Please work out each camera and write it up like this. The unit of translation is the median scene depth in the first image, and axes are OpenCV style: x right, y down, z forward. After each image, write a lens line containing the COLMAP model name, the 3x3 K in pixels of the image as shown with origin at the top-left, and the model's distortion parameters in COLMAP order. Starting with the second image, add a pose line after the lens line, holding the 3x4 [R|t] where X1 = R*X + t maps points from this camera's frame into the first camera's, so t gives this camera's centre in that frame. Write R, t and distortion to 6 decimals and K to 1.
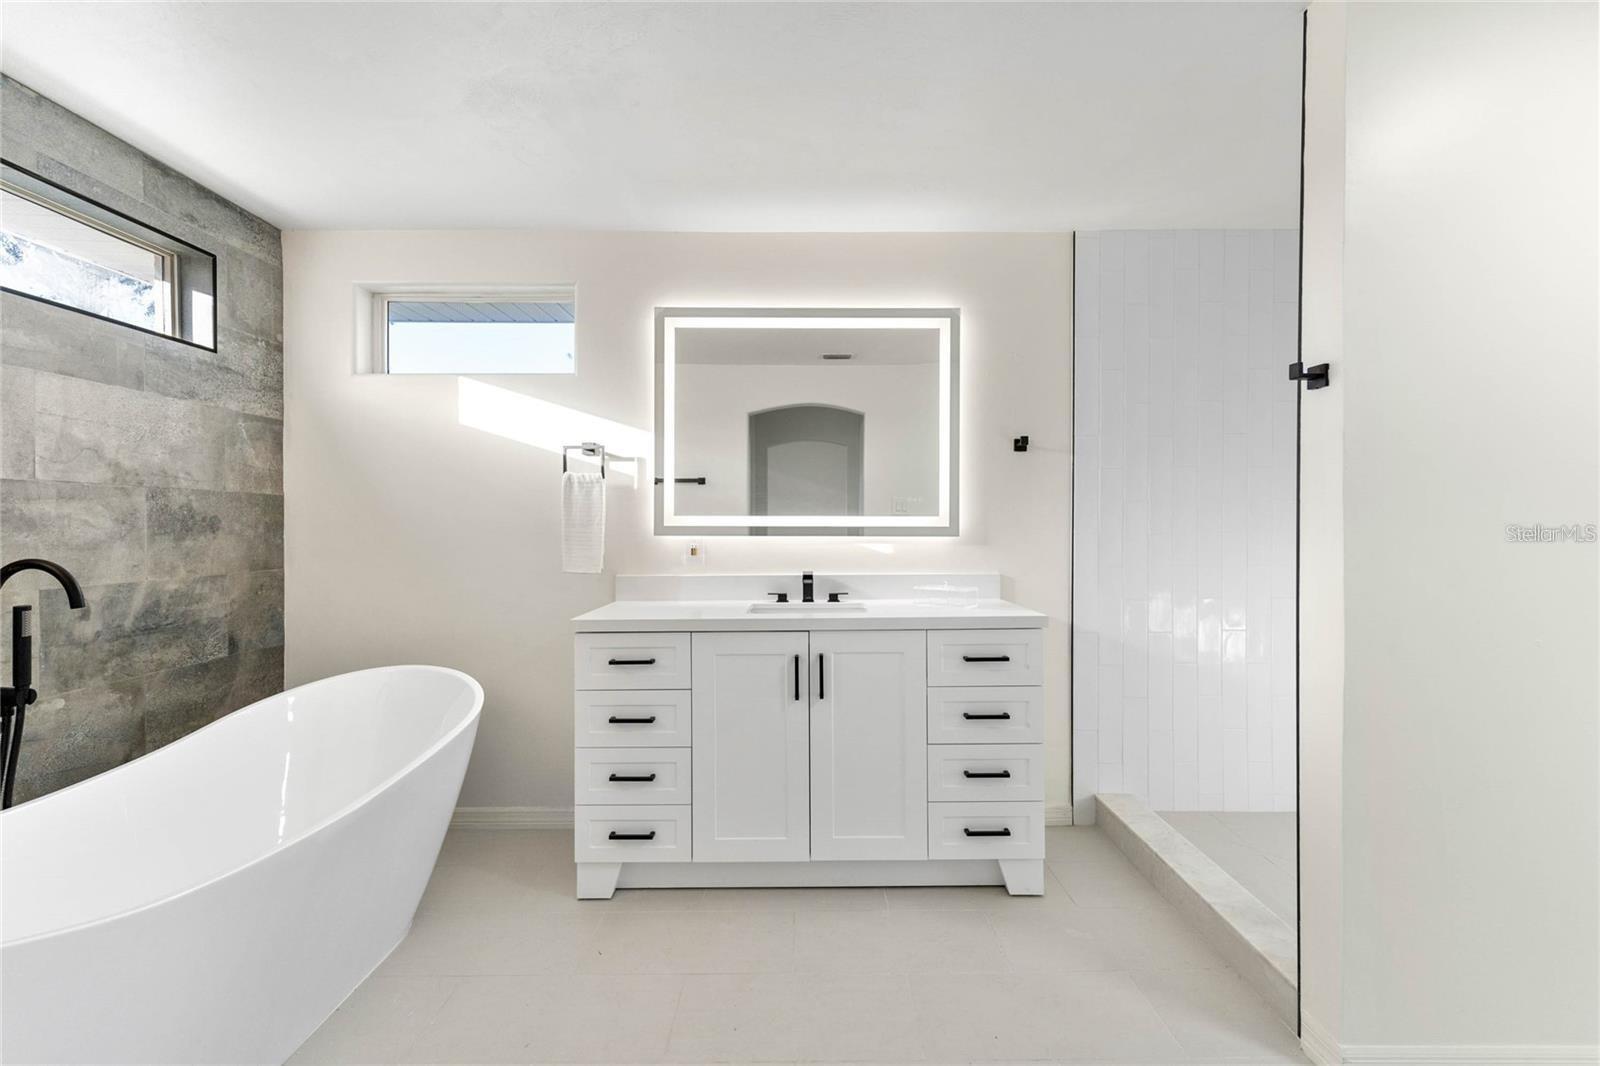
lens RADIAL K [[681.6, 0, 810.5], [0, 681.6, 531.9], [0, 0, 1]] dist [0.002331, 0.000168]
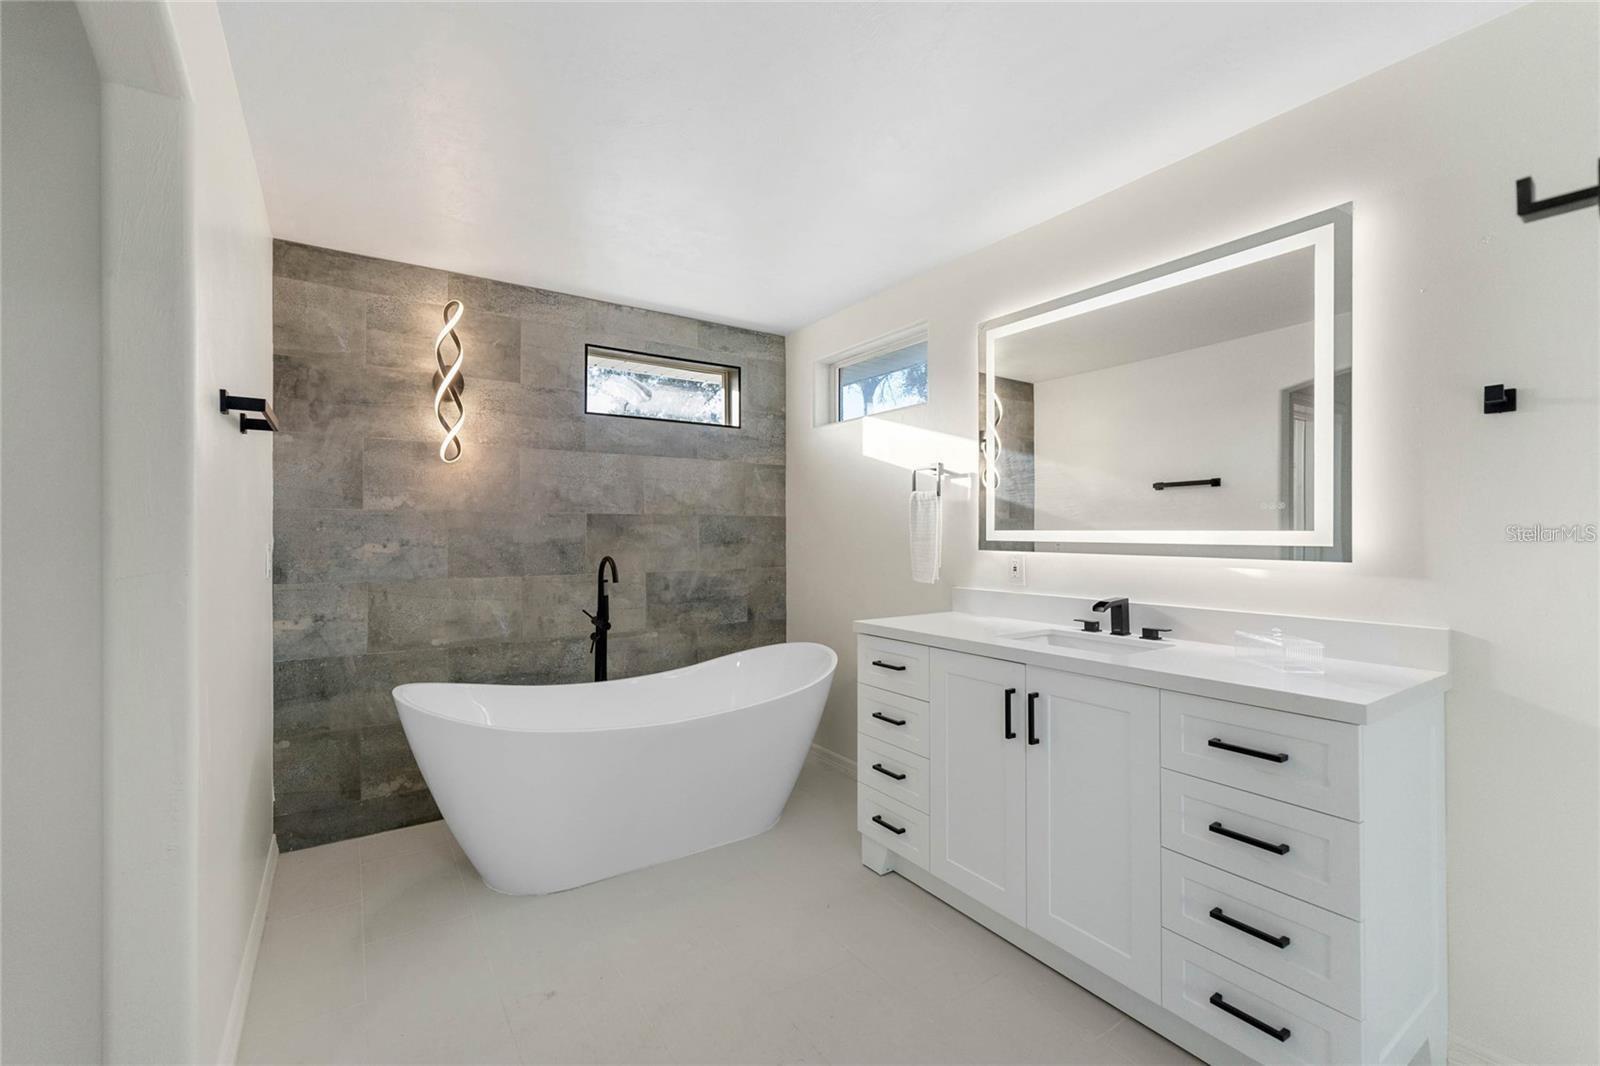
lens RADIAL K [[681.6, 0, 810.5], [0, 681.6, 531.9], [0, 0, 1]] dist [0.002331, 0.000168]
pose [[0.552480, 0.000959, -0.833525, 0.508336], [-0.006522, 0.999974, -0.003173, -0.017659], [0.833500, 0.007190, 0.552472, 0.252645]]
